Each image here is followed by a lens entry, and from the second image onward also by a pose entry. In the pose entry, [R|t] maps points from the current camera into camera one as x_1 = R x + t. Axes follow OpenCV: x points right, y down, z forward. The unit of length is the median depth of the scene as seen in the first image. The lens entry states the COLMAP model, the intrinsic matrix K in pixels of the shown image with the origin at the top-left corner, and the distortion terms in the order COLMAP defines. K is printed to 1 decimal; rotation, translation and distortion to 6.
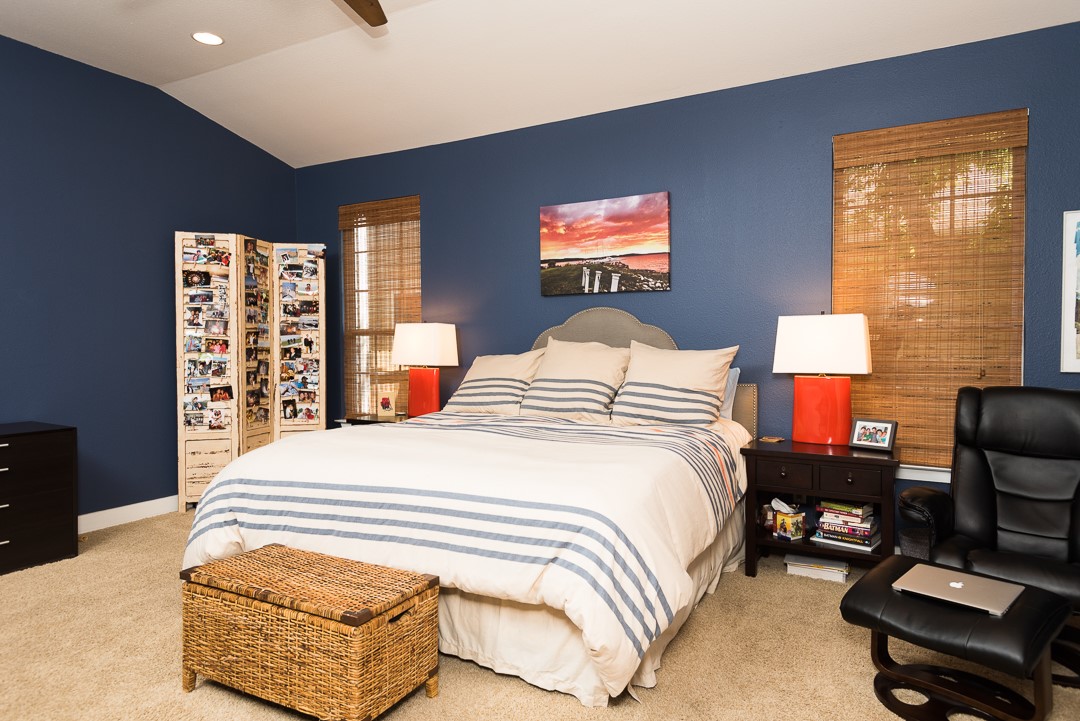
lens RADIAL K [[663.4, 0, 535.3], [0, 663.4, 357.4], [0, 0, 1]] dist [0.023919, -0.007825]
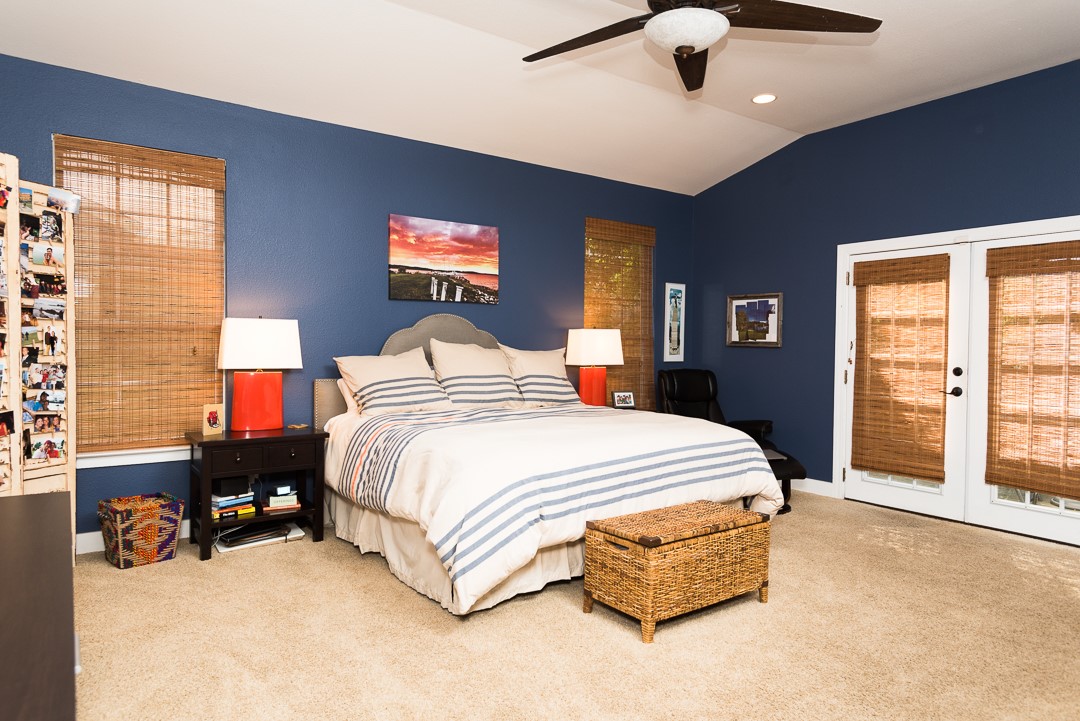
lens RADIAL K [[663.4, 0, 532.2], [0, 663.4, 359.6], [0, 0, 1]] dist [0.023919, -0.007825]
pose [[0.437301, -0.012927, 0.899222, -0.869781], [0.009771, 0.999906, 0.009623, -0.004992], [-0.899262, 0.004579, 0.437386, 0.354203]]
